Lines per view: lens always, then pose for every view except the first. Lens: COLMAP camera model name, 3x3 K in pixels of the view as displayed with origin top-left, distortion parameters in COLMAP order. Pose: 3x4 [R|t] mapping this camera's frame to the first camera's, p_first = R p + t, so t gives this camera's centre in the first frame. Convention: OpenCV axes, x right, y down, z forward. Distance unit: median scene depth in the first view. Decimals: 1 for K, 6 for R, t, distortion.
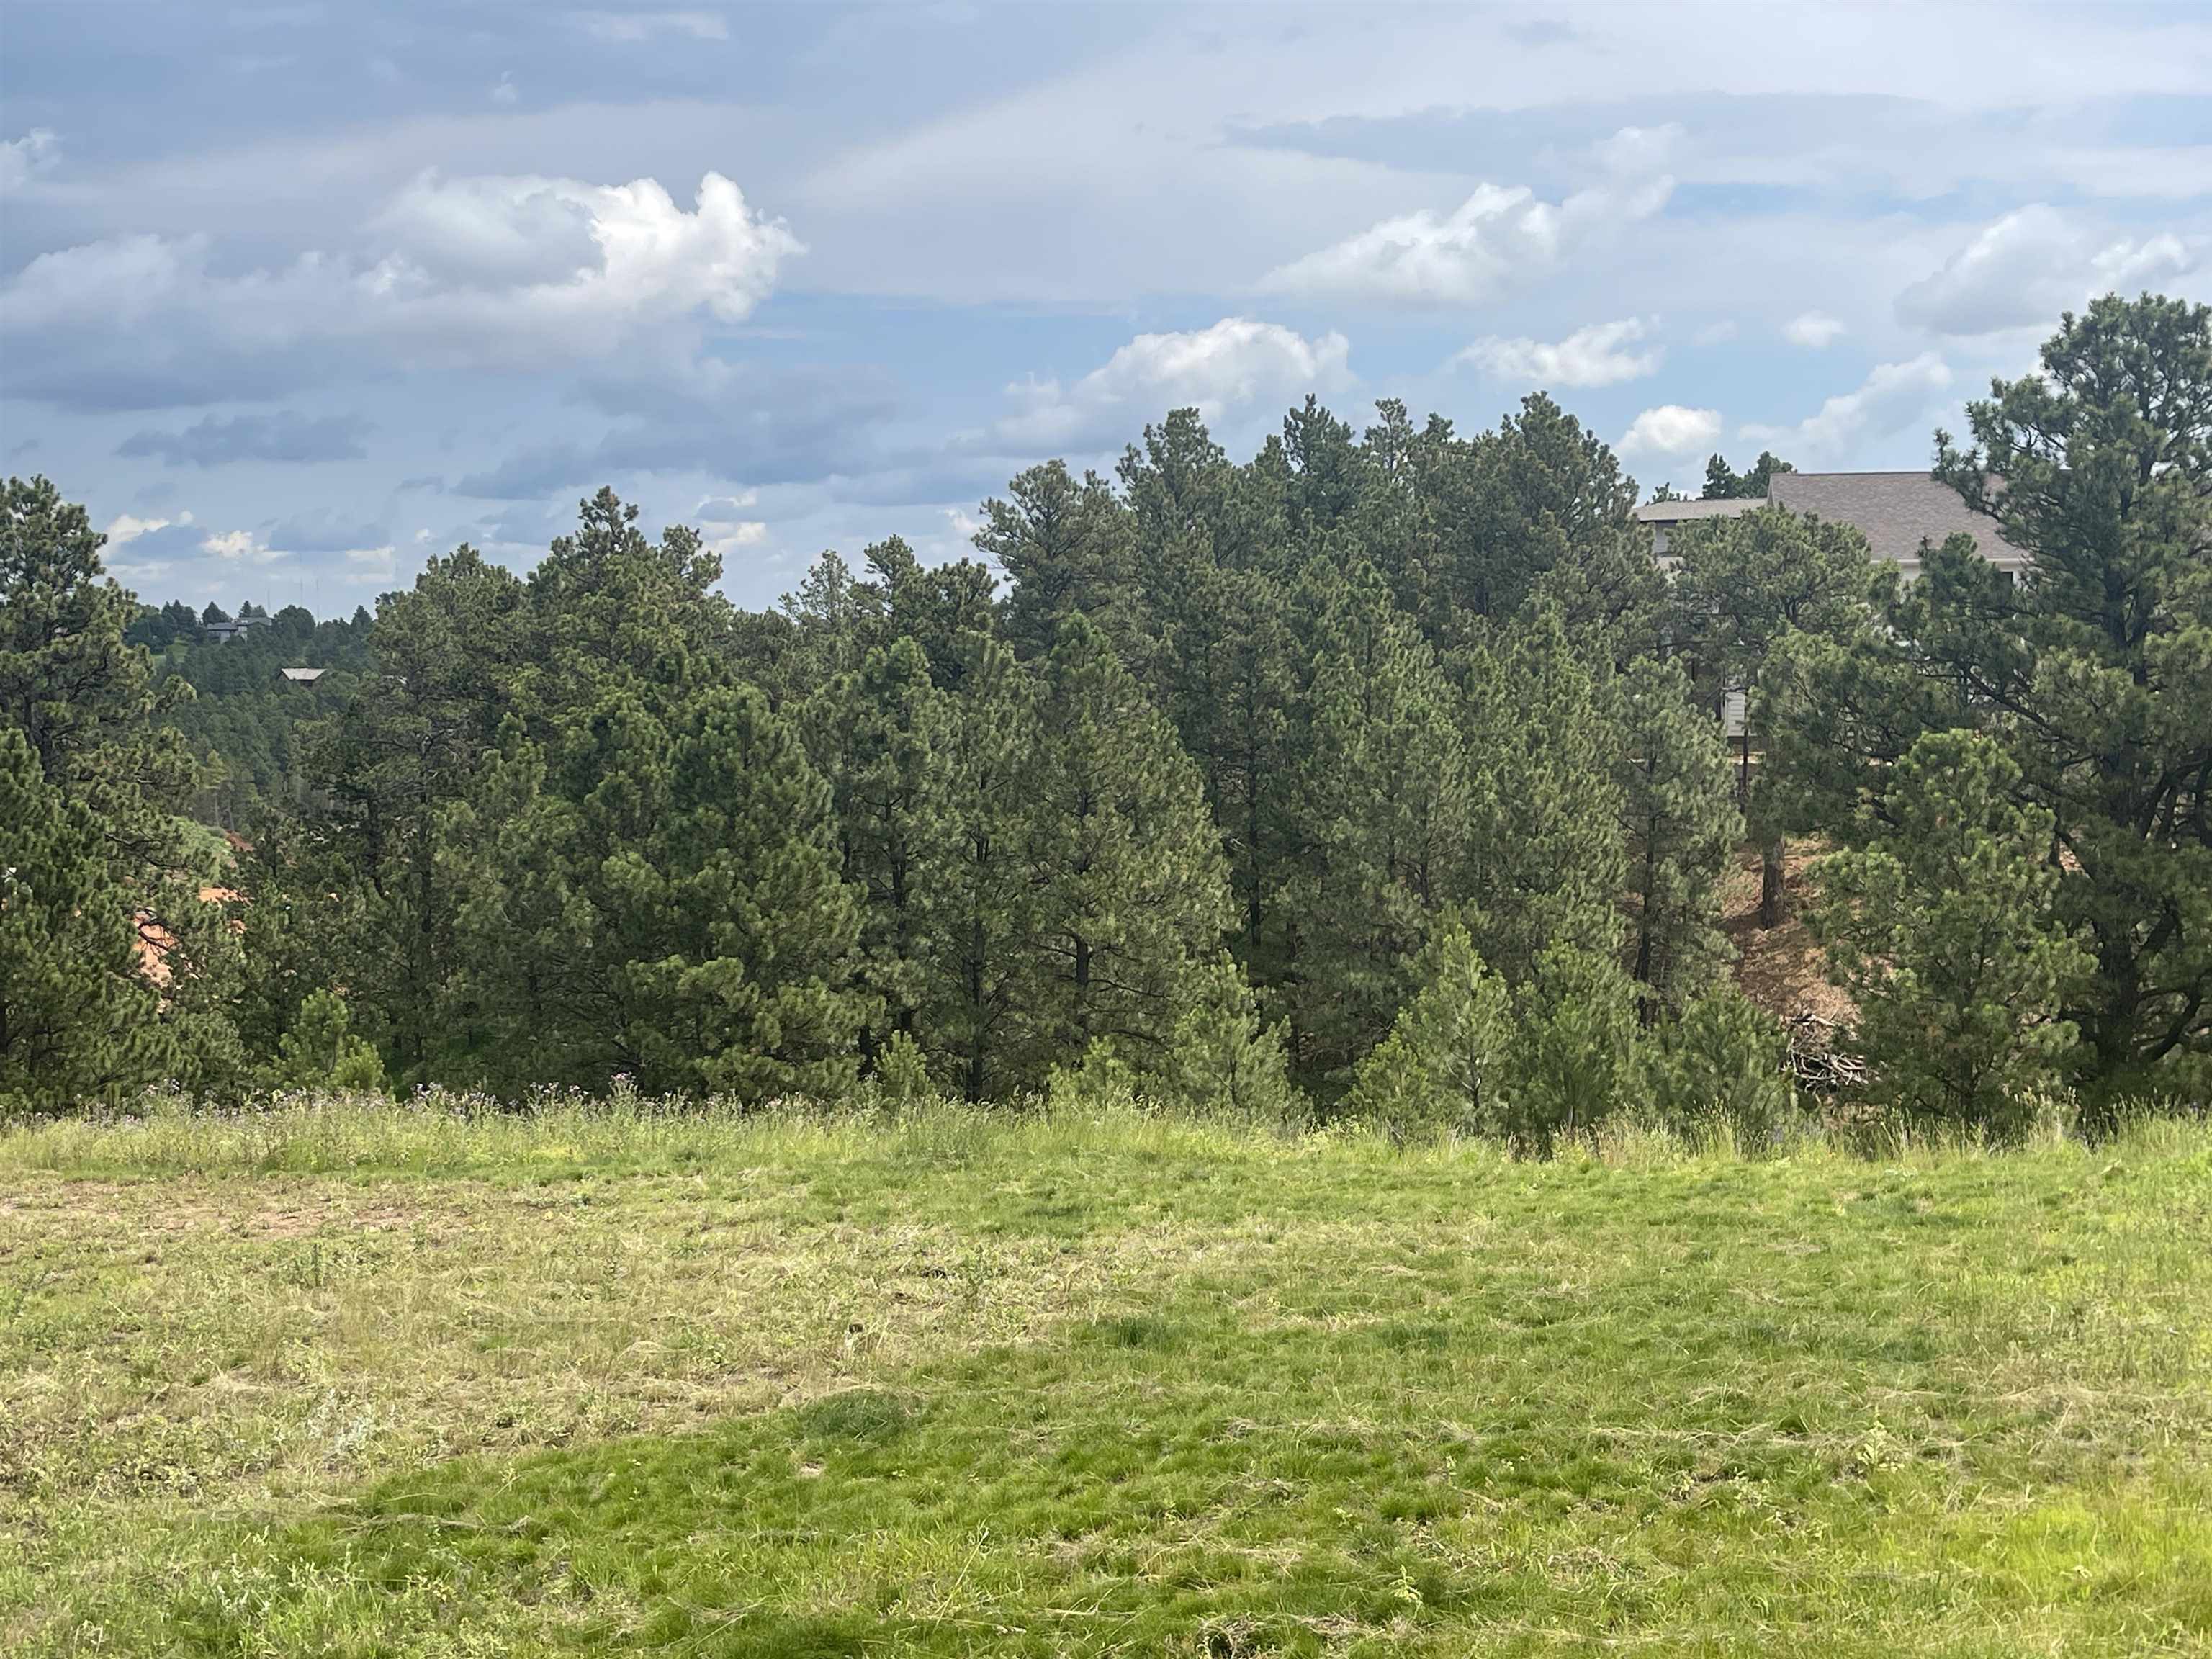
lens RADIAL K [[2763.0, 0, 1106.0], [0, 2763.0, 829.5], [0, 0, 1]] dist [0.183186, -0.668072]
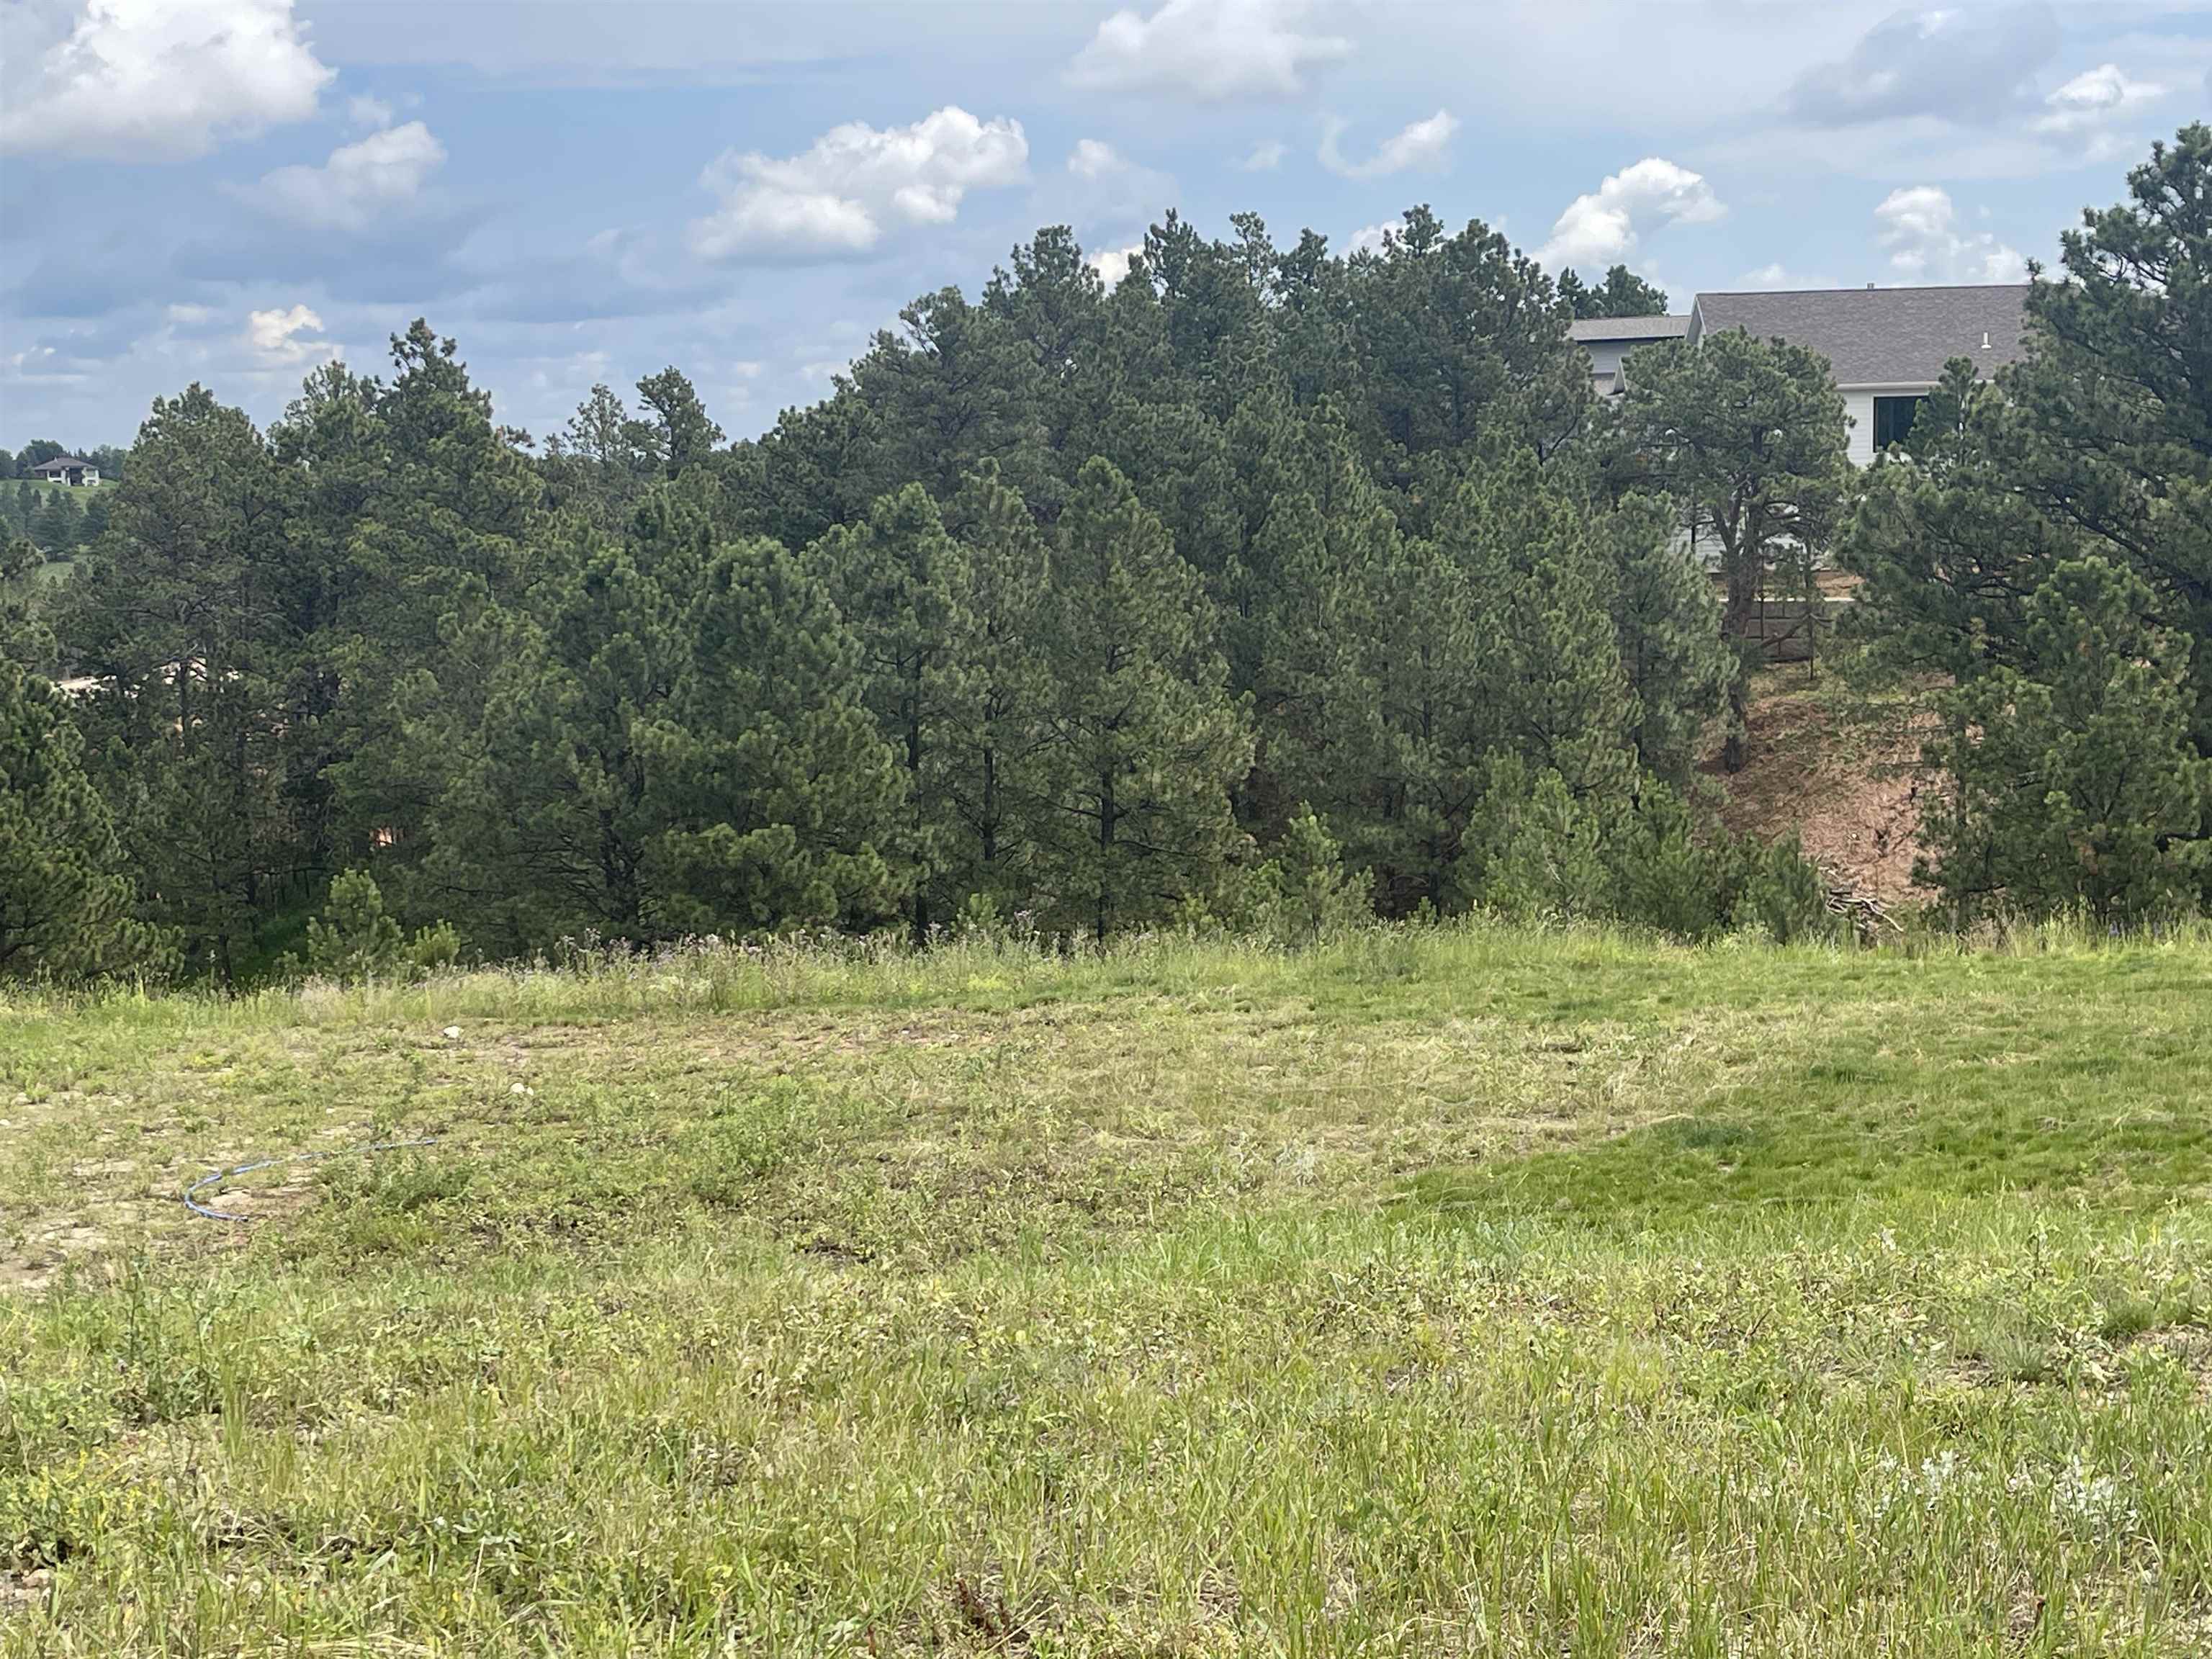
lens RADIAL K [[3169.3, 0, 1106.0], [0, 3169.3, 829.5], [0, 0, 1]] dist [0.220270, -0.967159]
pose [[0.993283, -0.028667, 0.112107, -0.130238], [0.023979, 0.998790, 0.042944, 0.003100], [-0.113203, -0.039968, 0.992768, -0.087606]]
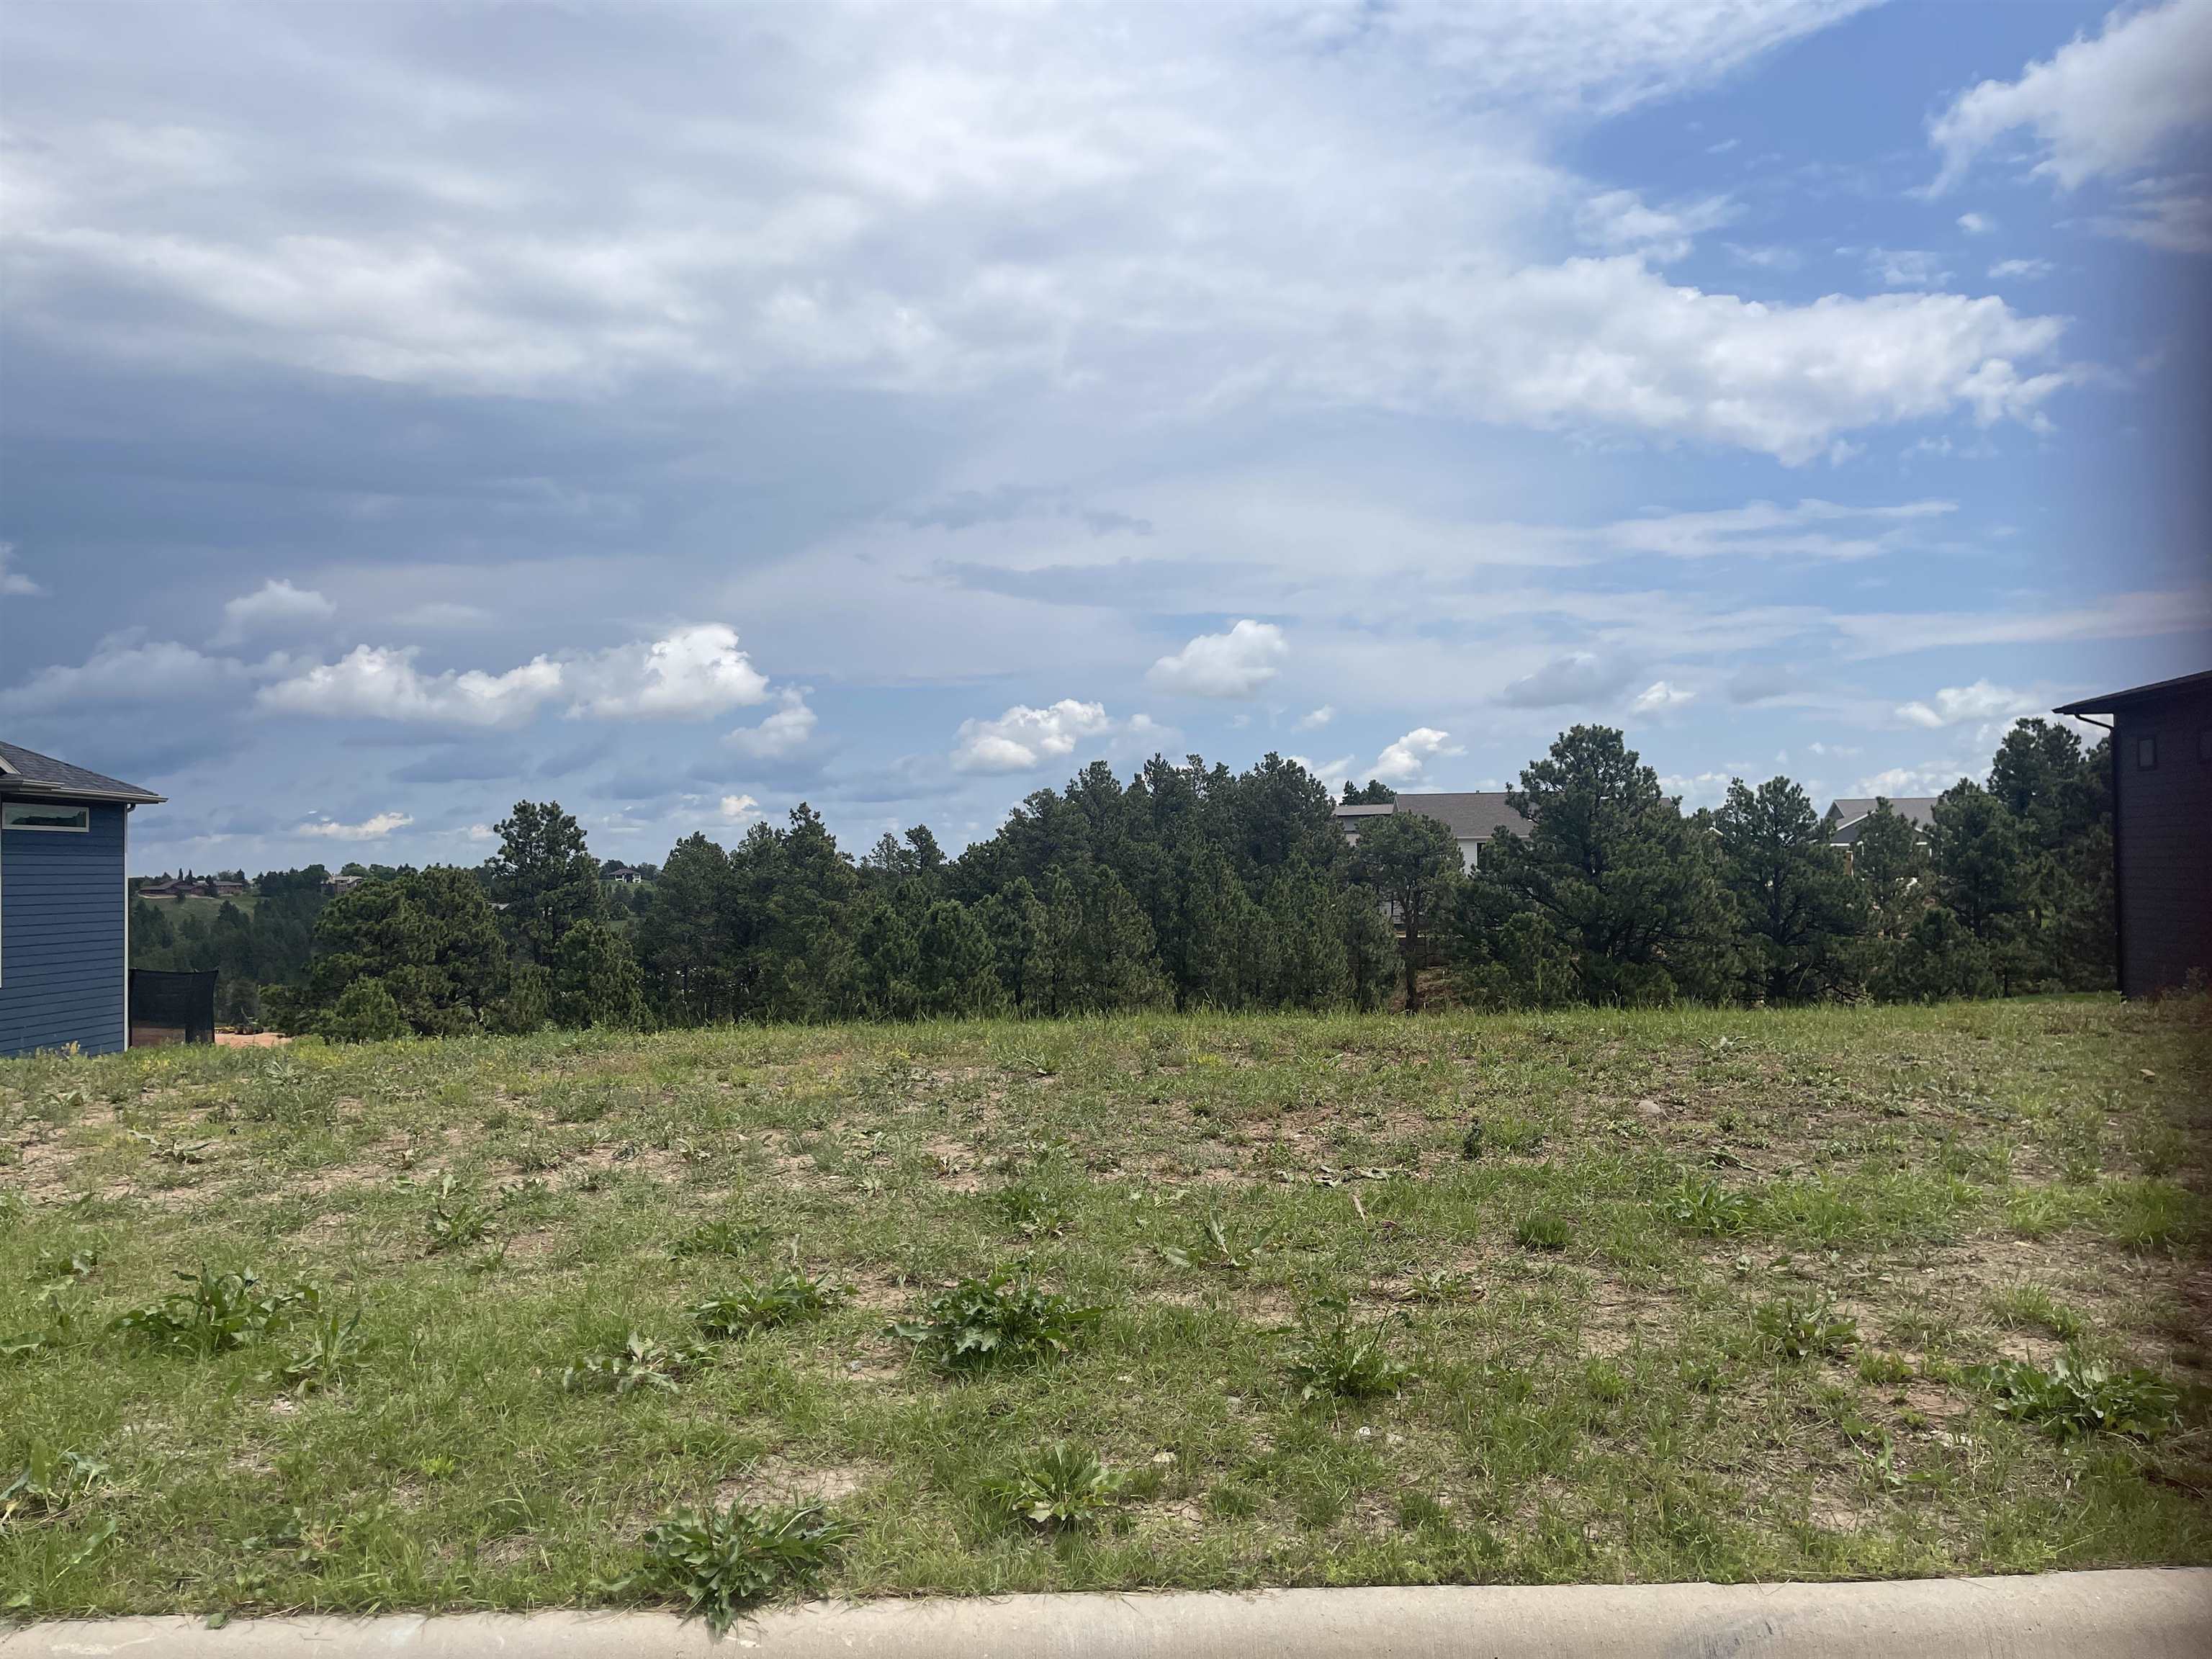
lens RADIAL K [[1626.0, 0, 1106.0], [0, 1626.0, 829.5], [0, 0, 1]] dist [0.090823, -0.190719]
pose [[0.995860, -0.006273, 0.090689, -0.118283], [0.015237, 0.995021, -0.098491, 0.017063], [-0.089619, 0.099465, 0.990997, -0.228728]]
